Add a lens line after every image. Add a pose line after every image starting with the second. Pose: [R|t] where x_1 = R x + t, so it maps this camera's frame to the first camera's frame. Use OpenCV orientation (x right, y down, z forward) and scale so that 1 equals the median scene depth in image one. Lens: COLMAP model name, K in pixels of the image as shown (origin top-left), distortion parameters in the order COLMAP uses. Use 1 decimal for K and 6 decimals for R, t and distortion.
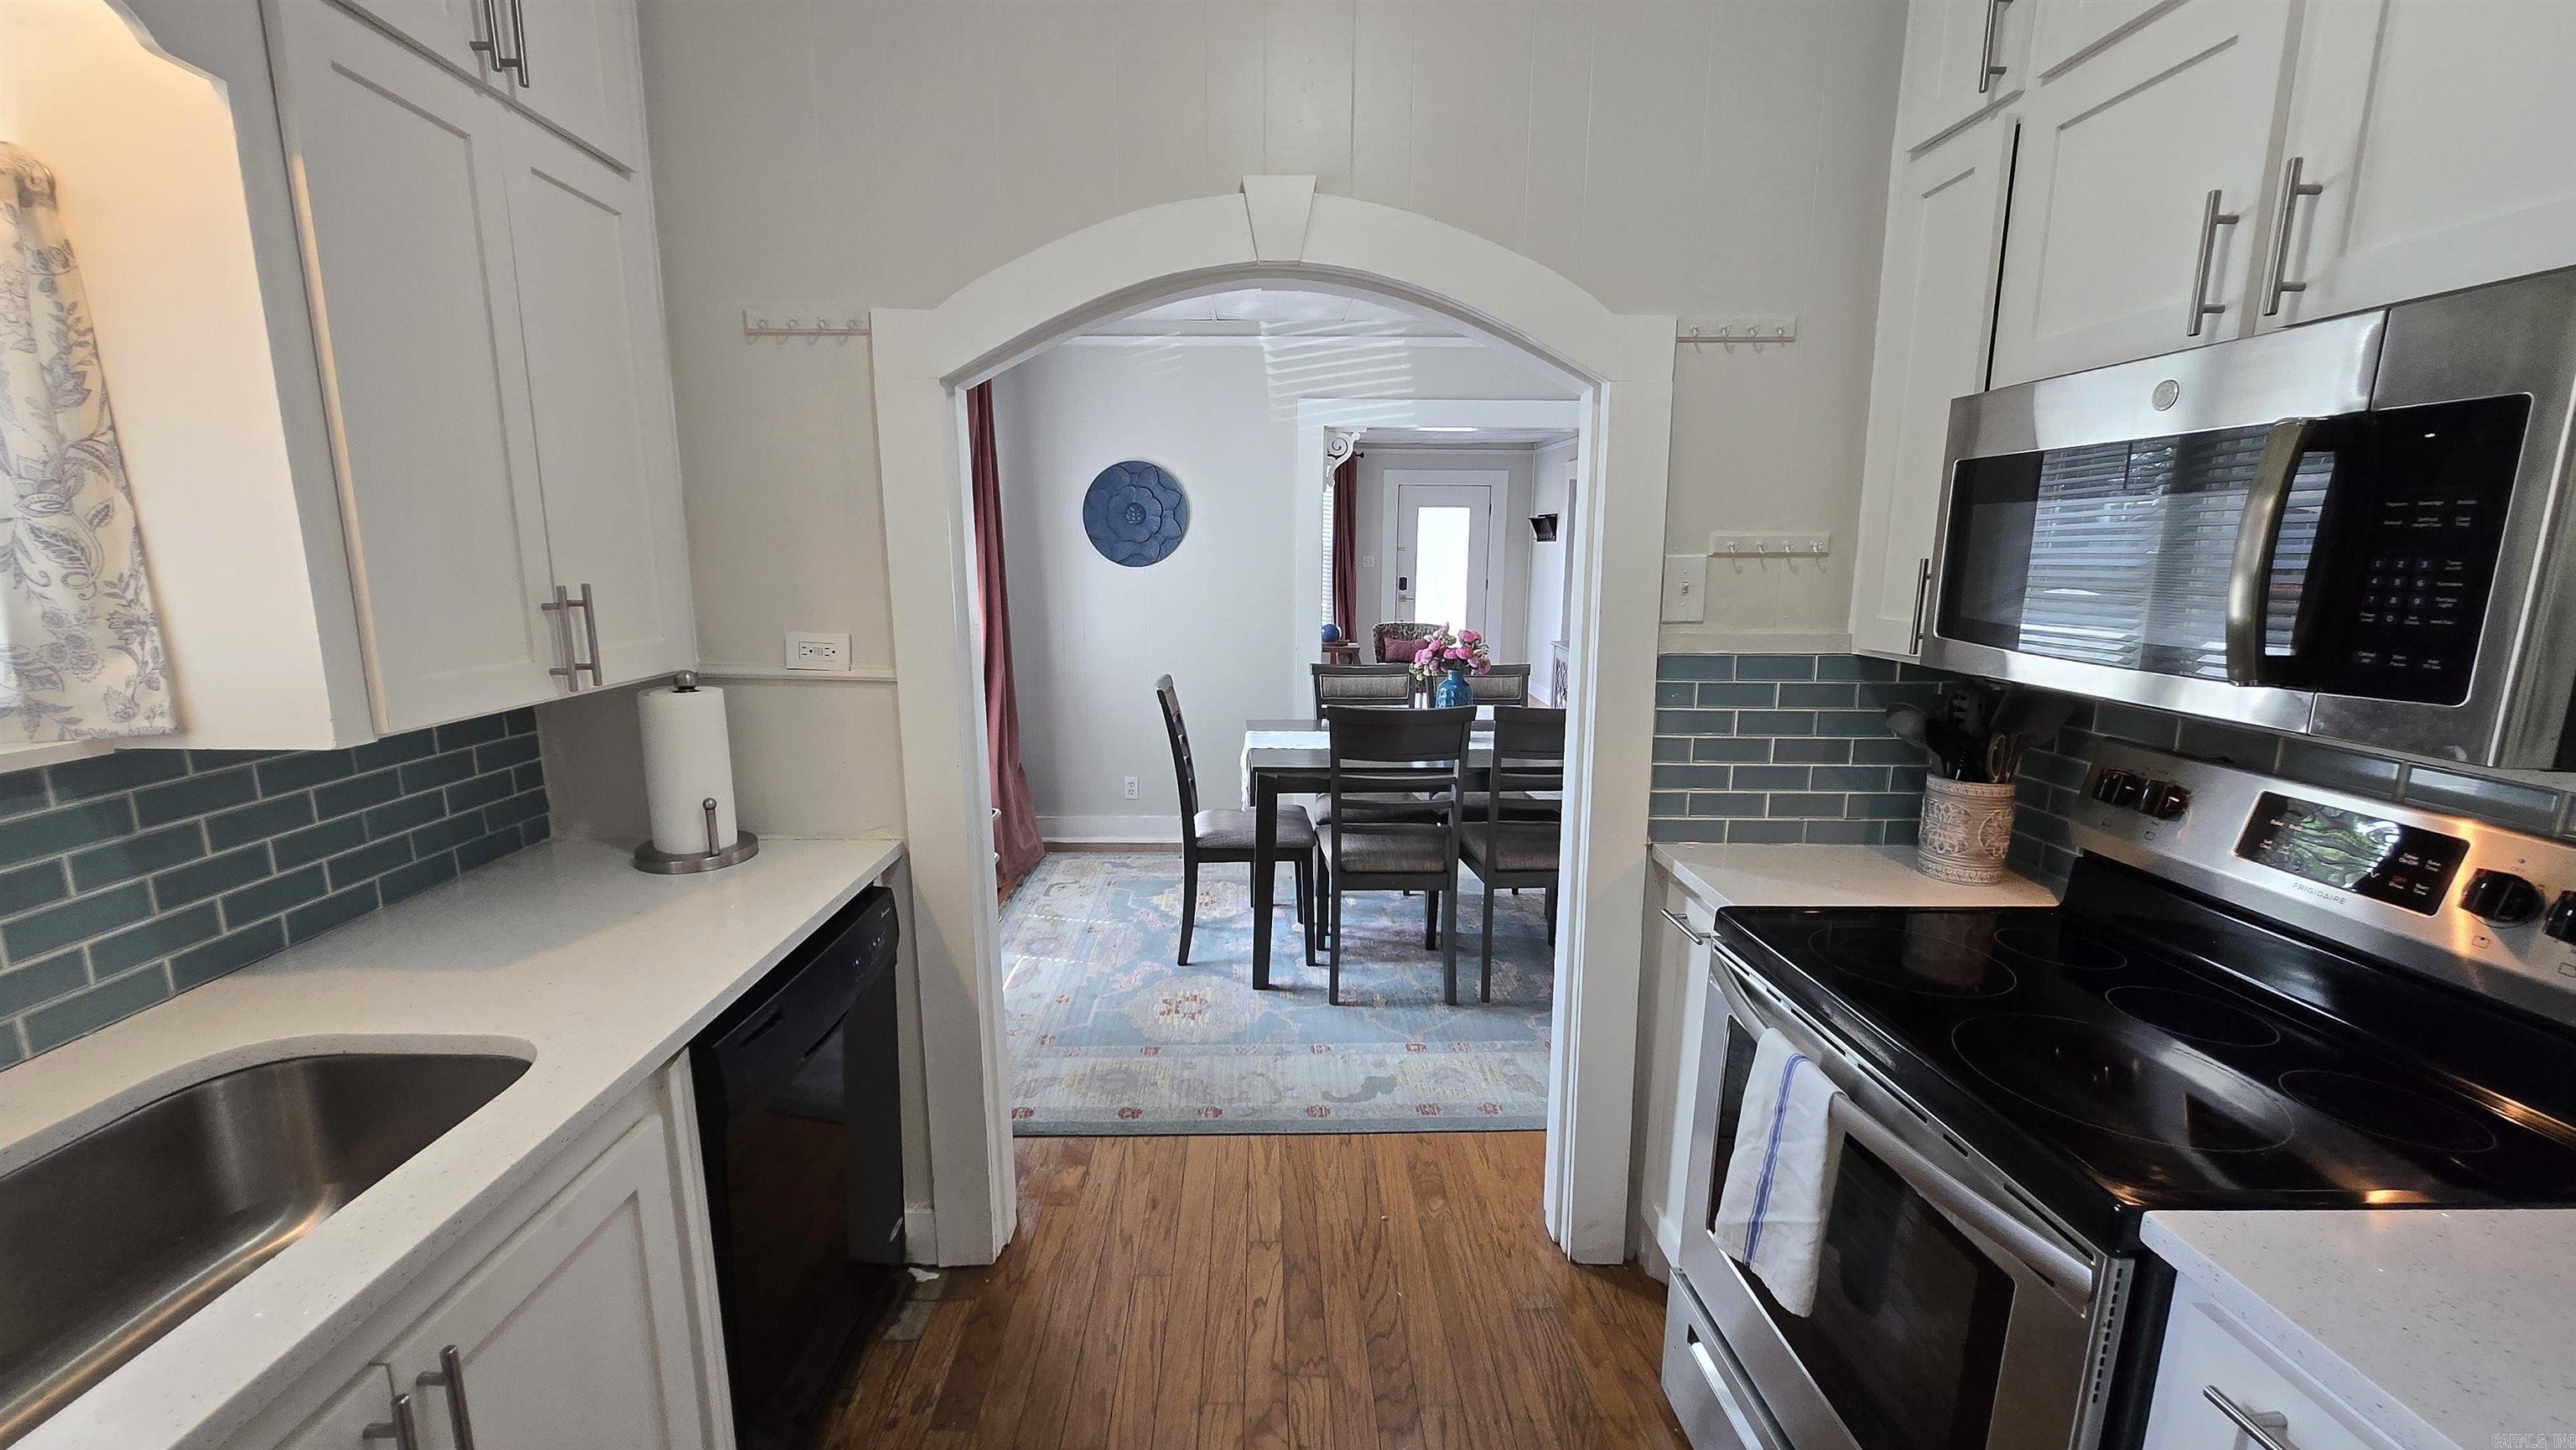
lens RADIAL K [[1014.3, 0, 1267.0], [0, 1014.3, 730.7], [0, 0, 1]] dist [-0.001763, 0.000080]
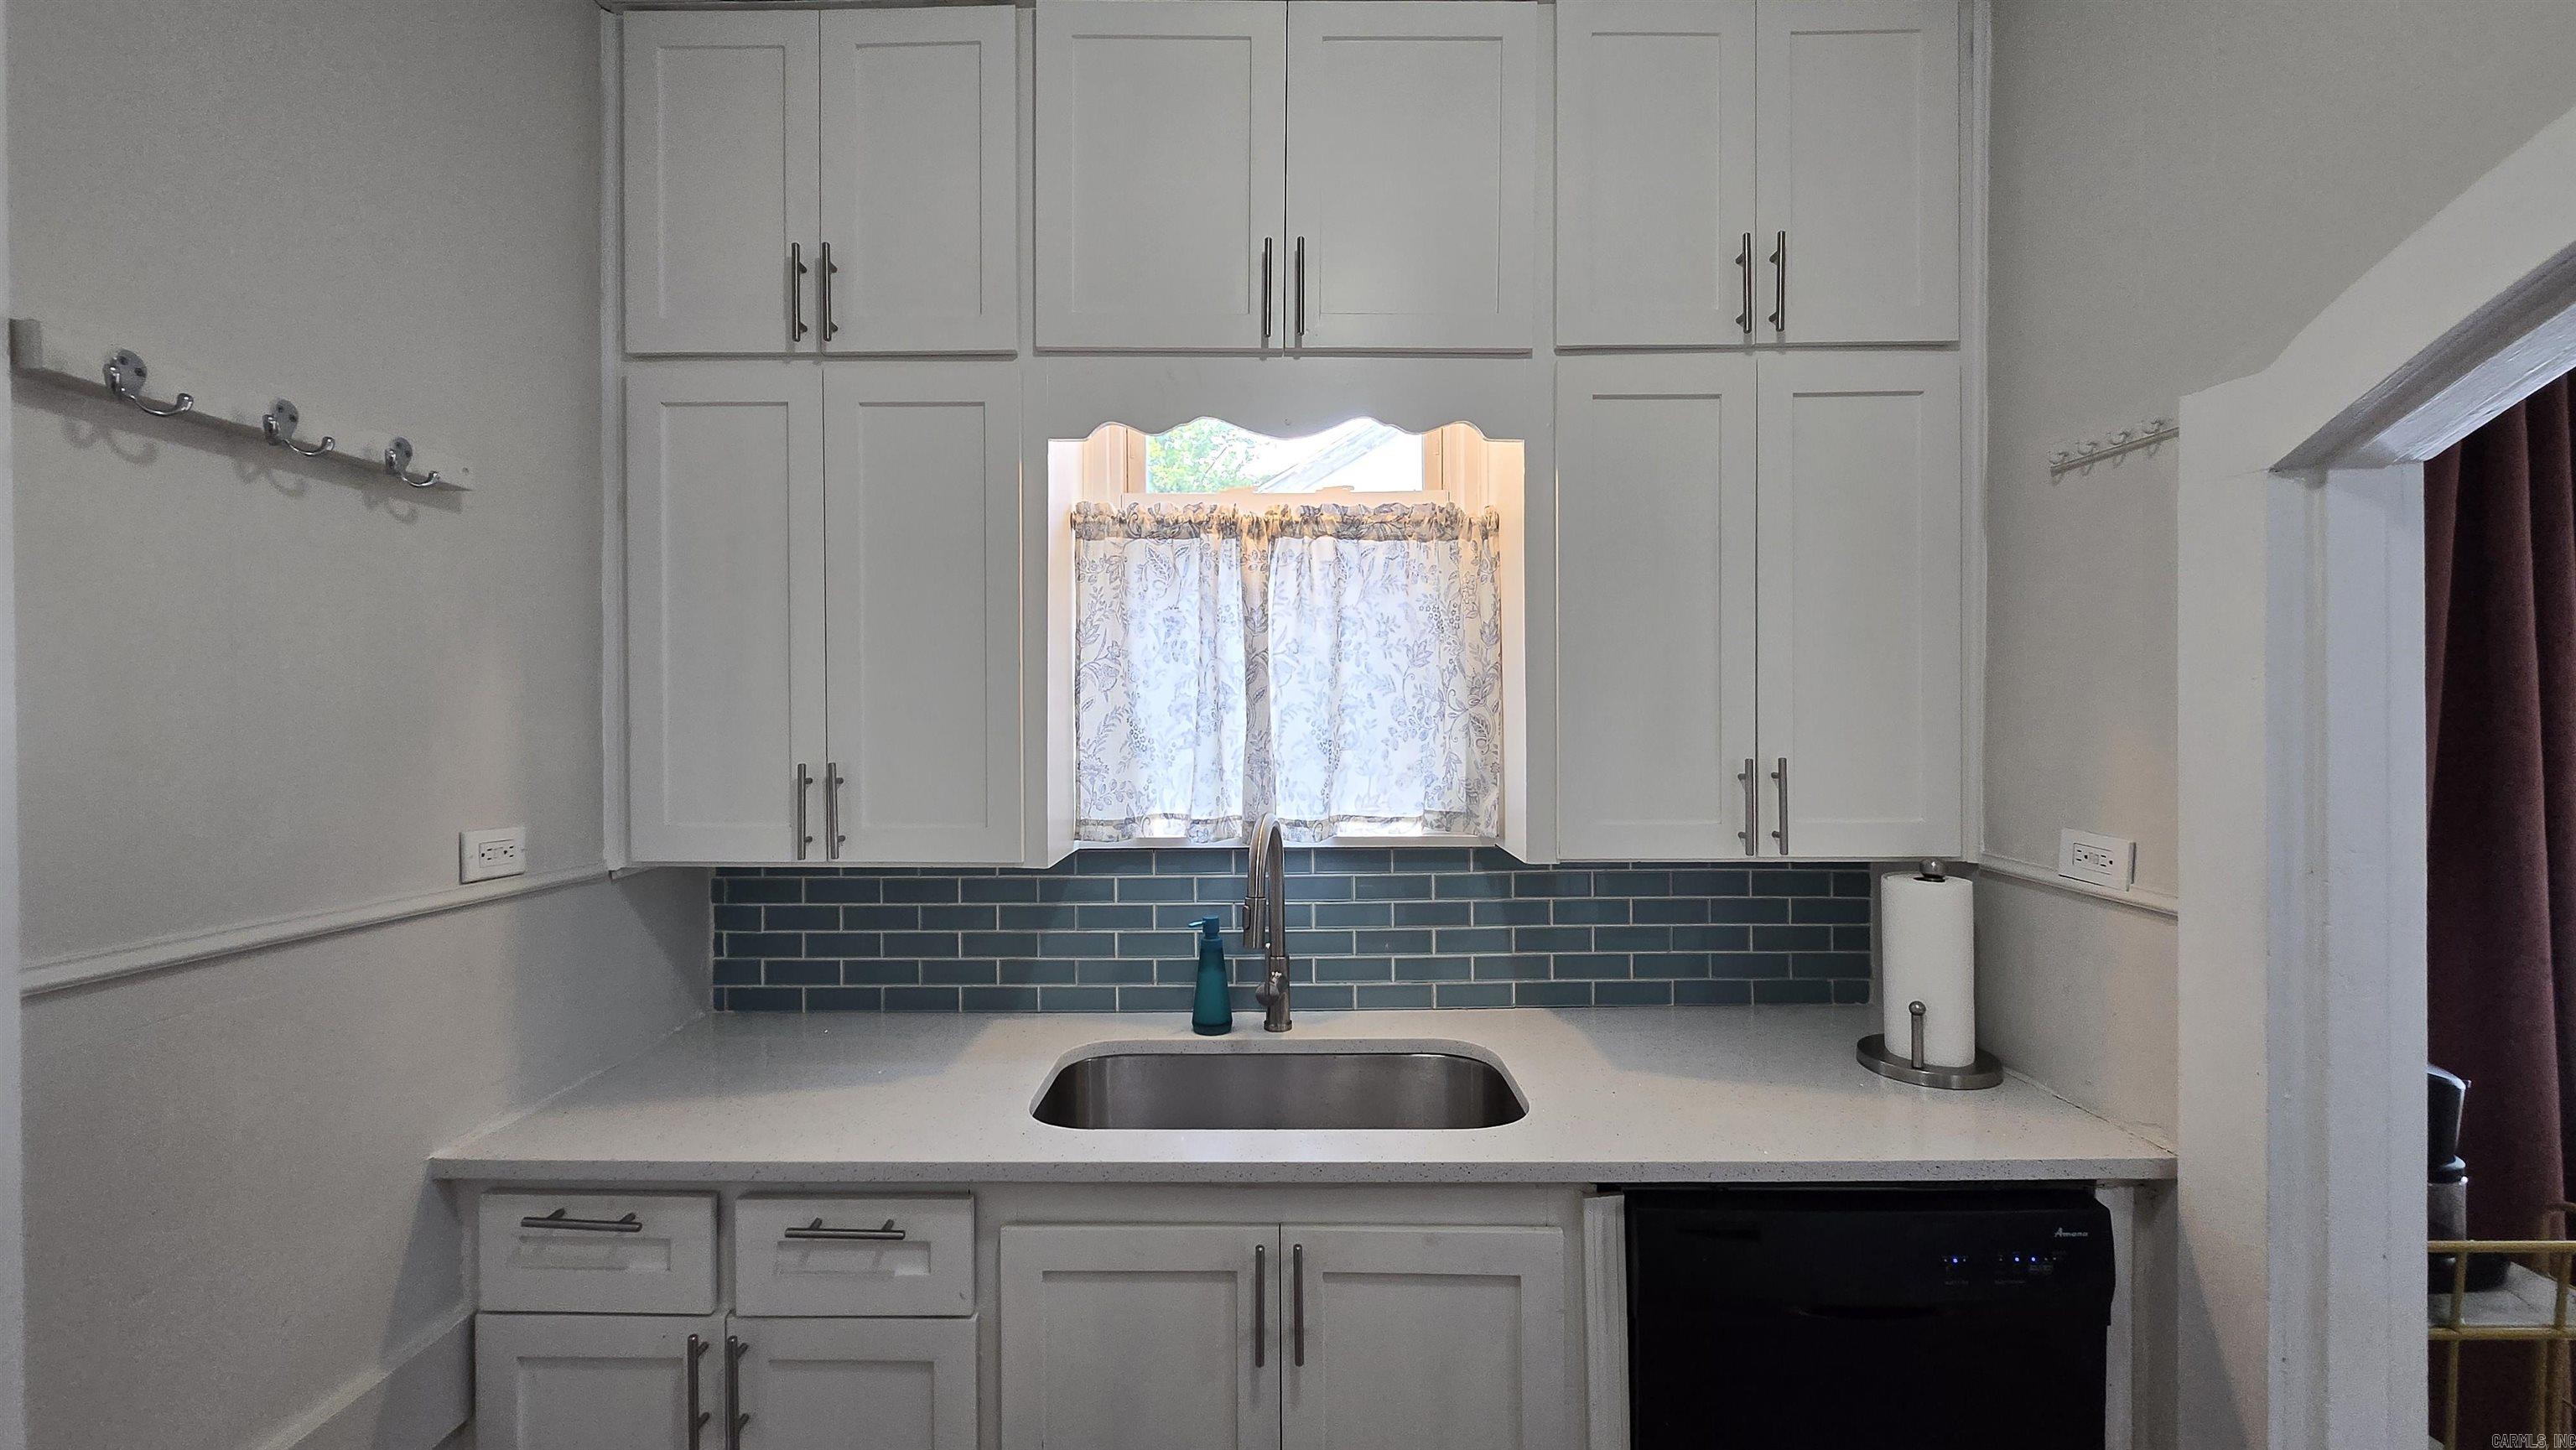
lens RADIAL K [[1016.7, 0, 1266.3], [0, 1016.7, 729.3], [0, 0, 1]] dist [-0.001610, 0.000259]
pose [[-0.021773, 0.009863, -0.999714, 0.352711], [-0.172196, 0.984971, 0.013468, -0.082797], [0.984822, 0.172440, -0.019748, 0.419065]]
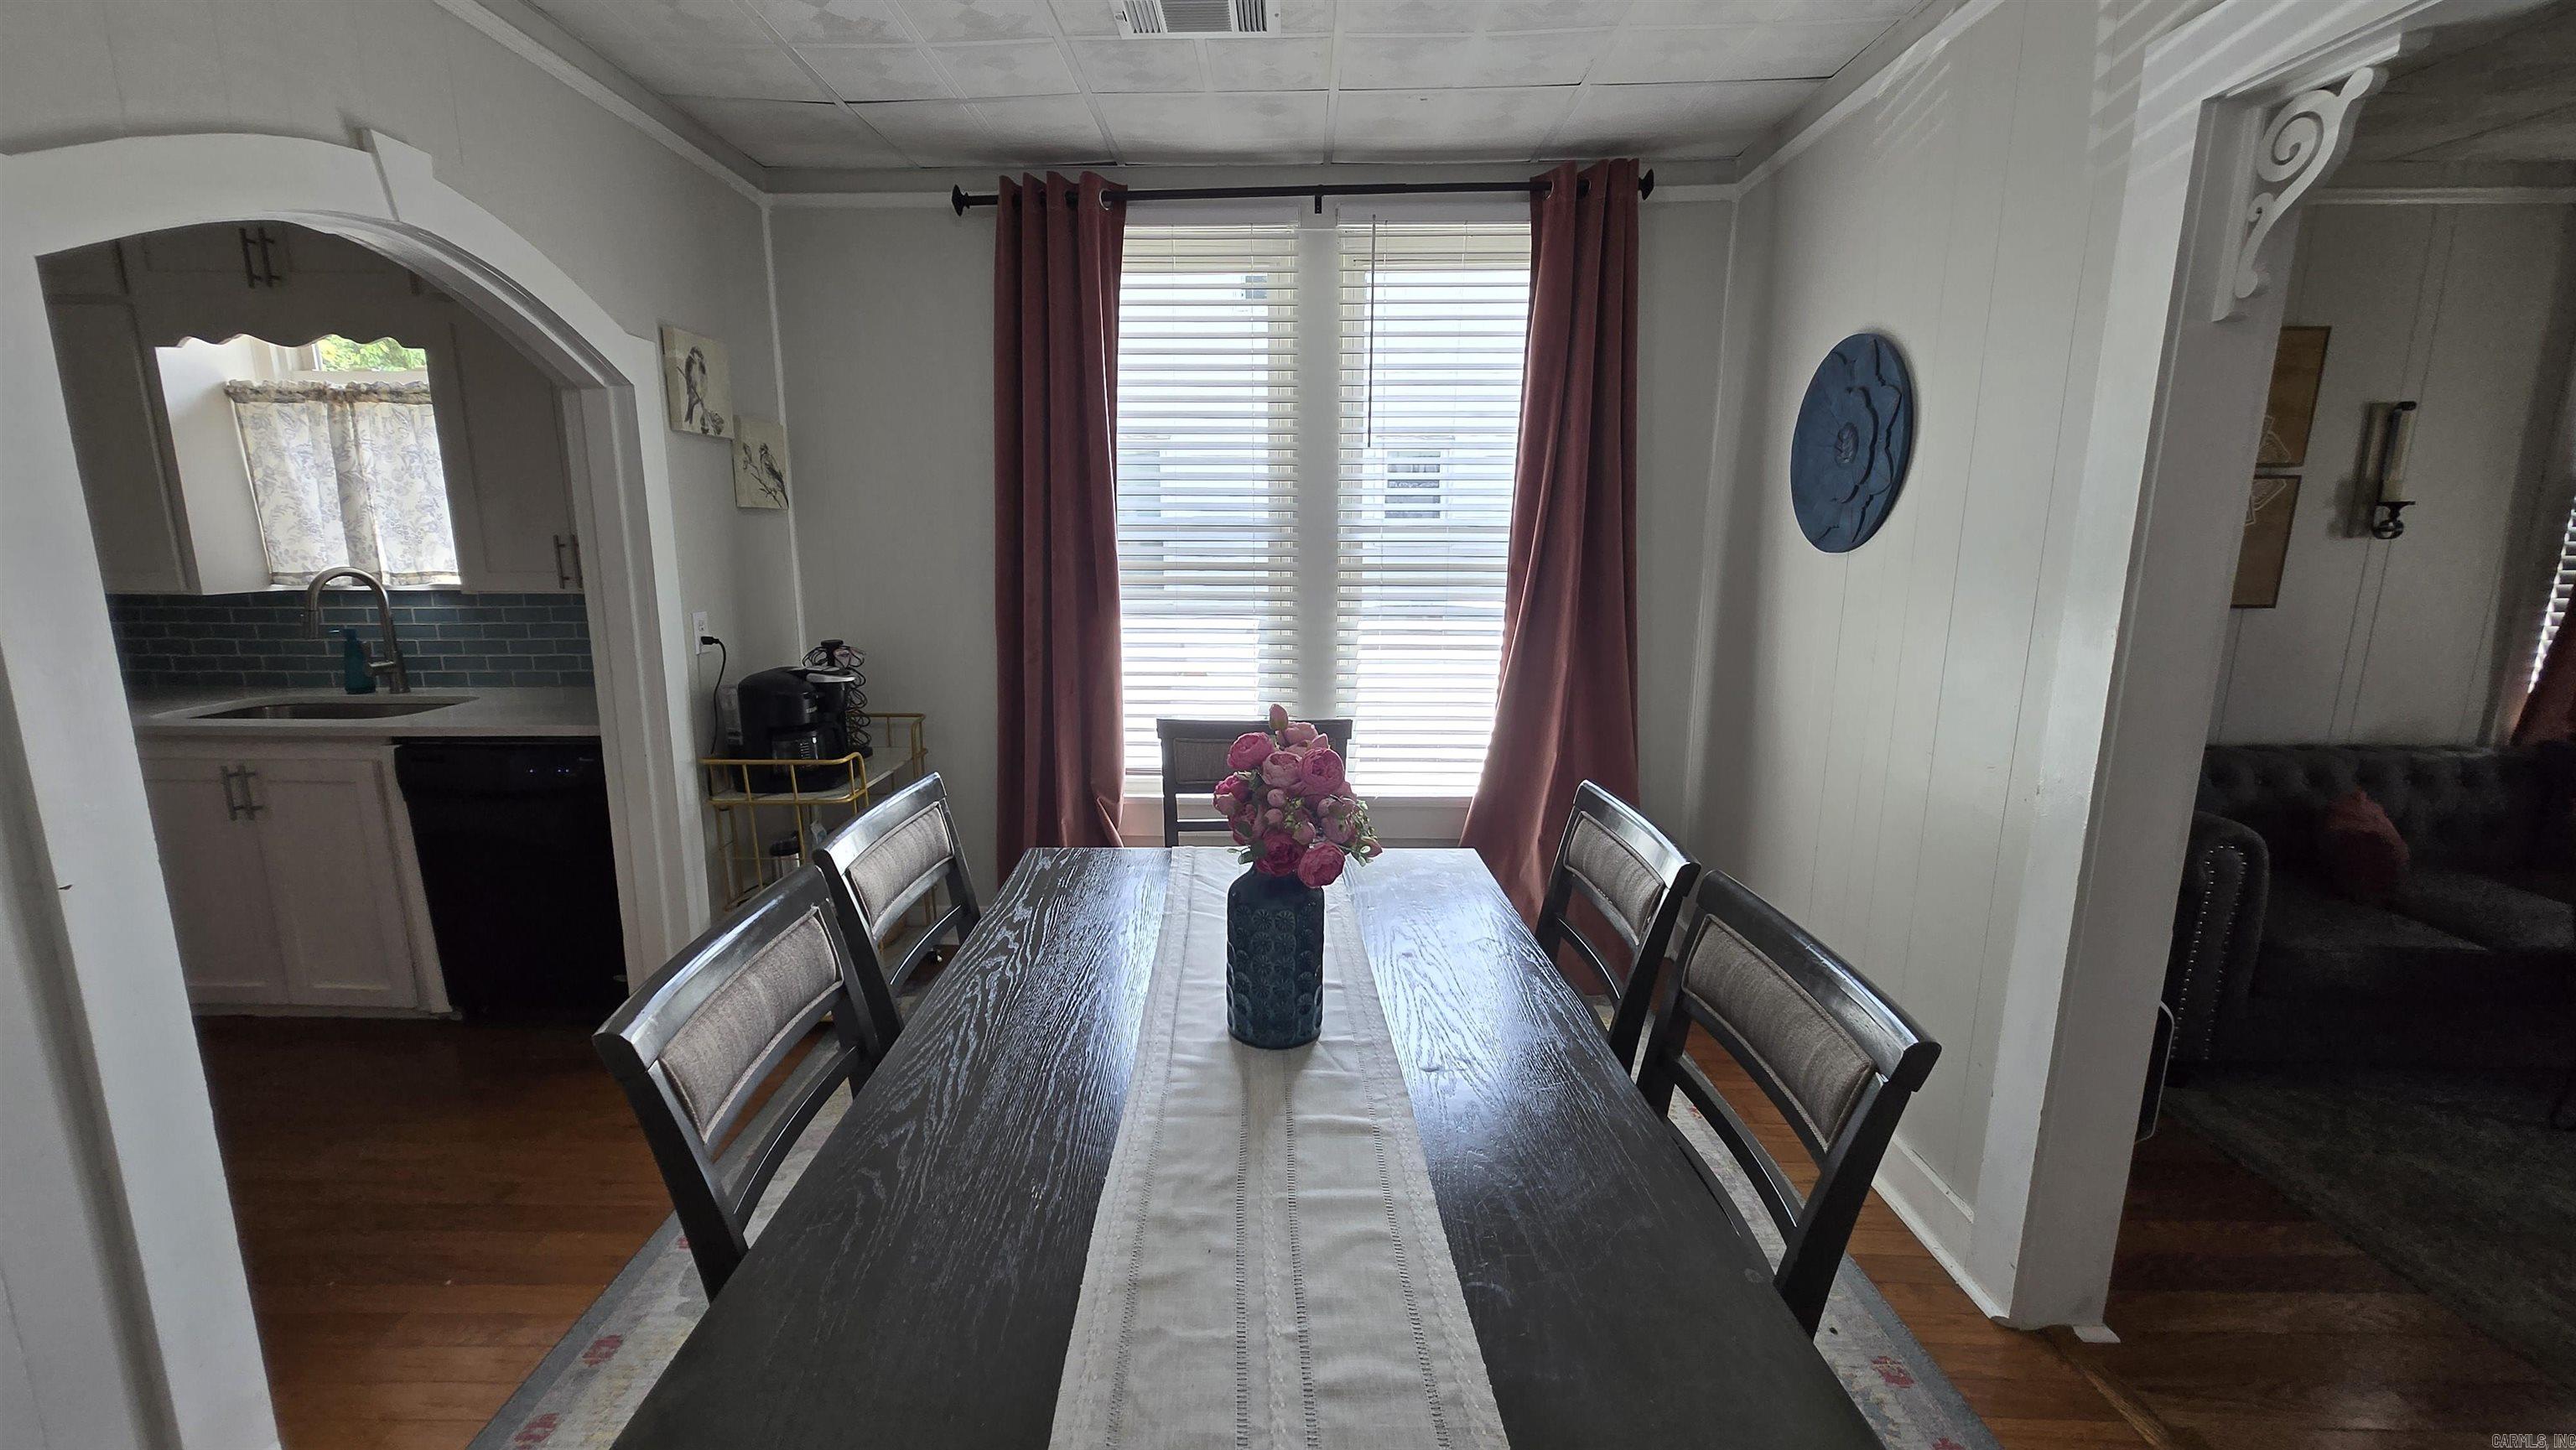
lens RADIAL K [[1014.3, 0, 1267.0], [0, 1014.3, 730.7], [0, 0, 1]] dist [-0.001763, 0.000080]
pose [[-0.026296, 0.190979, -0.981242, 1.134278], [-0.177997, 0.965001, 0.192589, -0.351612], [0.983680, 0.179722, 0.008618, 2.120555]]
